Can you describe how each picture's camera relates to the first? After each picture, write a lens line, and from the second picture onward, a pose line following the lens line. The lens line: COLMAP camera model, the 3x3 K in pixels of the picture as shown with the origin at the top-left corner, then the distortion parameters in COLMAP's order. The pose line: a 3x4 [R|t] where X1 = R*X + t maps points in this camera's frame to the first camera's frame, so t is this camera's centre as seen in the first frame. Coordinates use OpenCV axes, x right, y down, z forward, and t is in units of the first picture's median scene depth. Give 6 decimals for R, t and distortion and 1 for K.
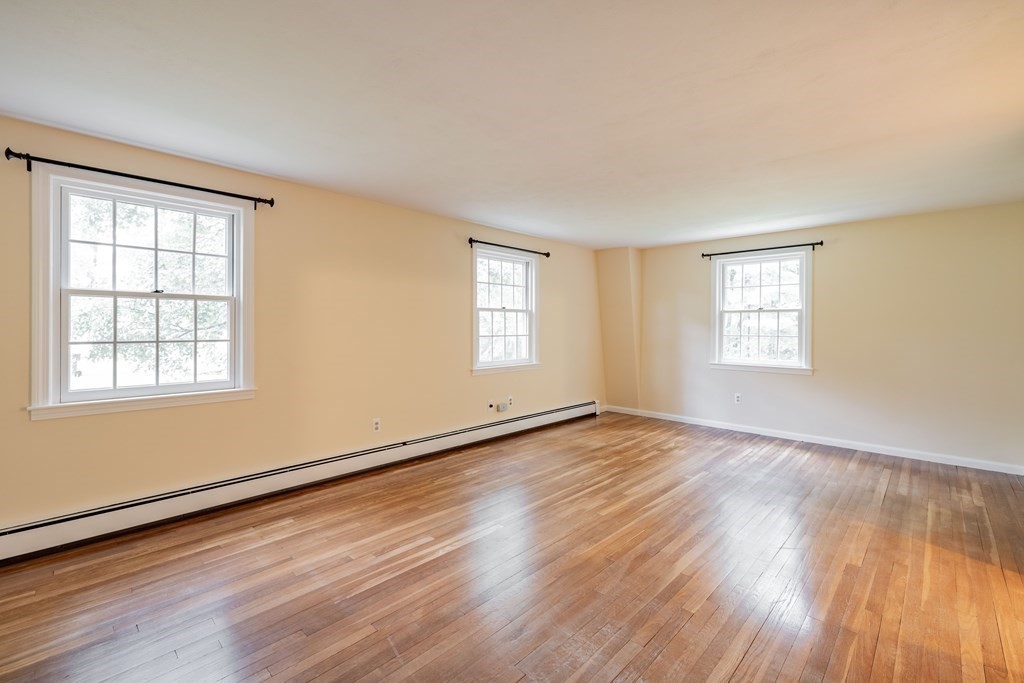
lens RADIAL K [[440.2, 0, 516.9], [0, 440.2, 326.2], [0, 0, 1]] dist [0.001813, 0.000377]
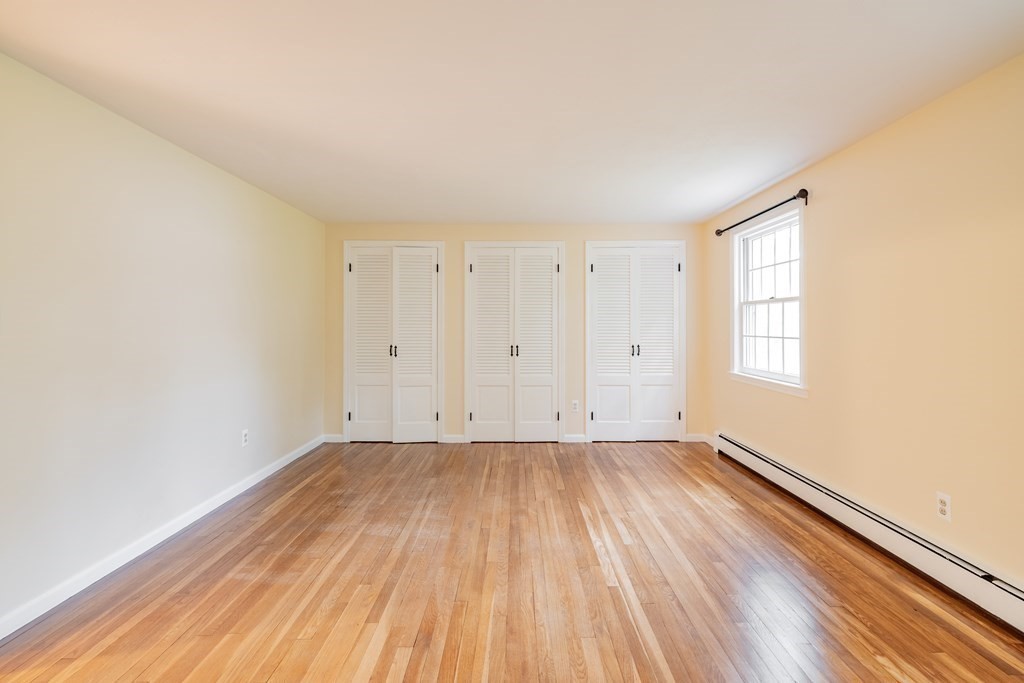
lens RADIAL K [[440.2, 0, 516.9], [0, 440.2, 326.2], [0, 0, 1]] dist [0.001813, 0.000377]
pose [[-0.720780, -0.001566, -0.693162, 0.558044], [-0.000852, 0.999999, -0.001374, 0.005261], [0.693164, -0.000399, -0.720780, 1.307015]]
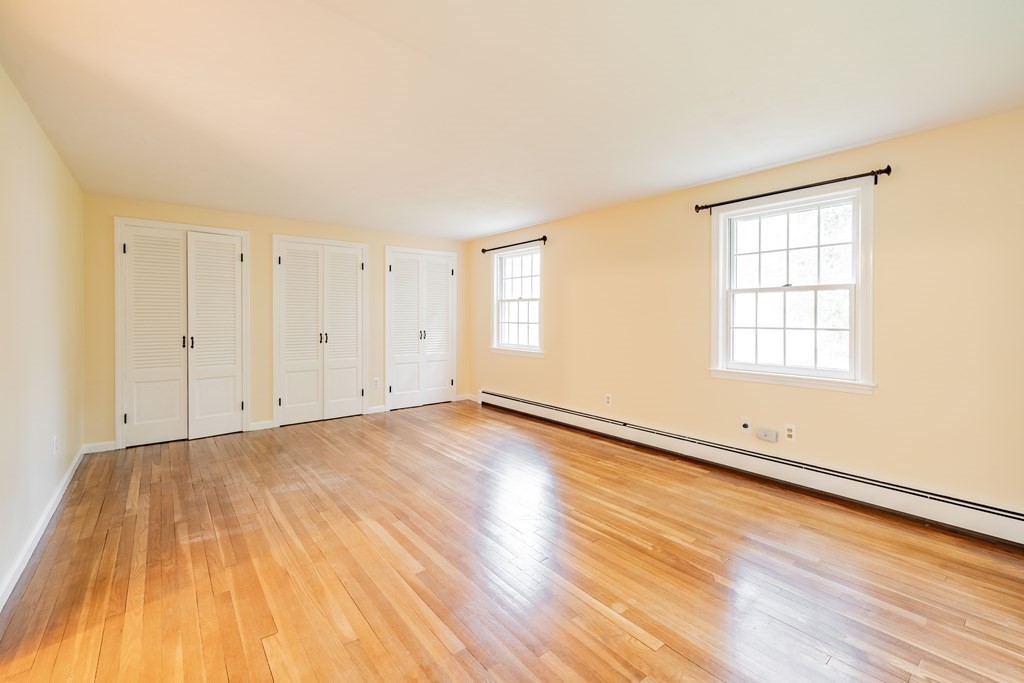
lens RADIAL K [[440.2, 0, 516.9], [0, 440.2, 326.2], [0, 0, 1]] dist [0.001813, 0.000377]
pose [[-0.124932, 0.020549, -0.991952, 1.098993], [0.000346, 0.999786, 0.020668, 0.008086], [0.992165, 0.002239, -0.124913, 1.151214]]
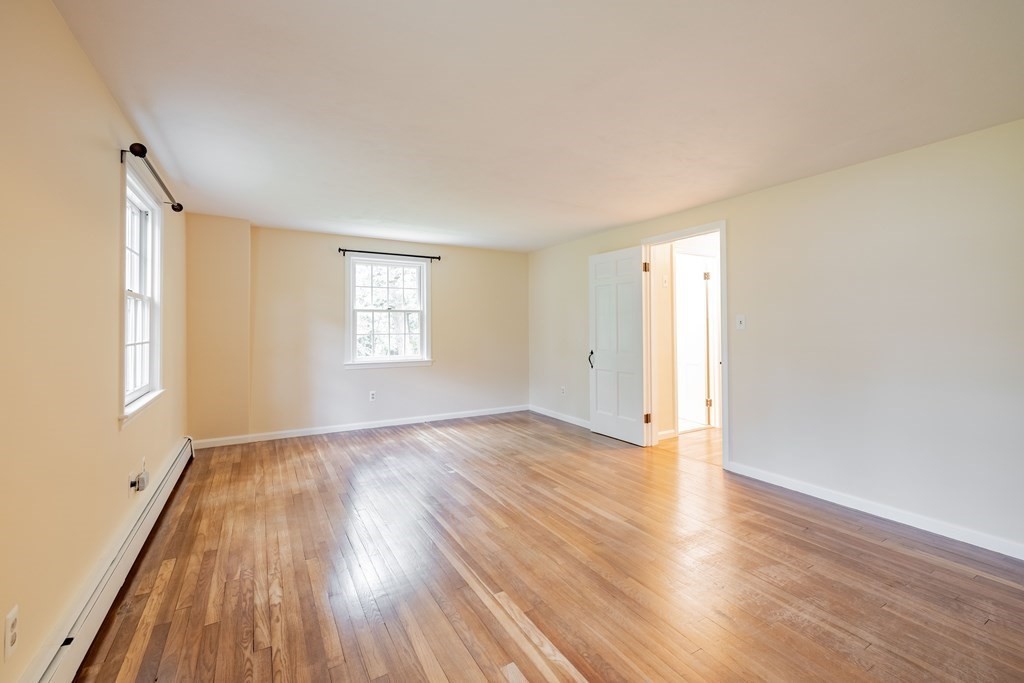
lens RADIAL K [[440.2, 0, 516.9], [0, 440.2, 326.2], [0, 0, 1]] dist [0.001813, 0.000377]
pose [[0.271055, -0.004909, 0.962551, -0.673918], [0.004472, 0.999983, 0.003841, -0.000215], [-0.962553, 0.003264, 0.271072, 0.701033]]
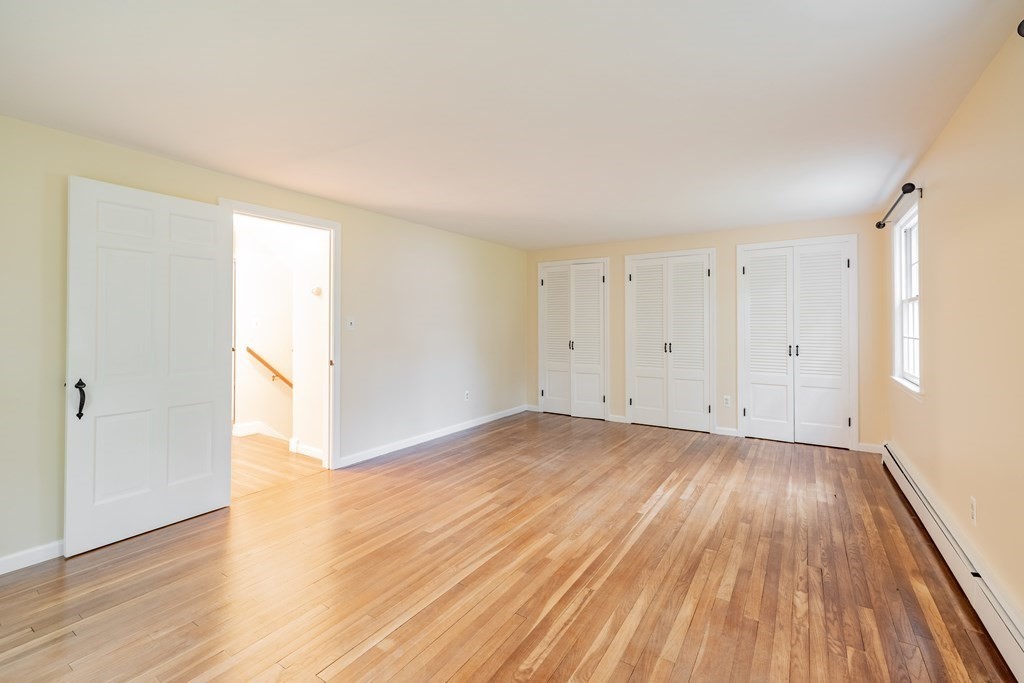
lens RADIAL K [[440.0, 0, 516.9], [0, 440.0, 335.1], [0, 0, 1]] dist [0.000993, -0.000136]
pose [[-0.982913, 0.002591, -0.184054, 0.411702], [-0.001273, 0.999781, 0.020873, 0.002906], [0.184068, 0.020751, -0.982694, 1.802188]]
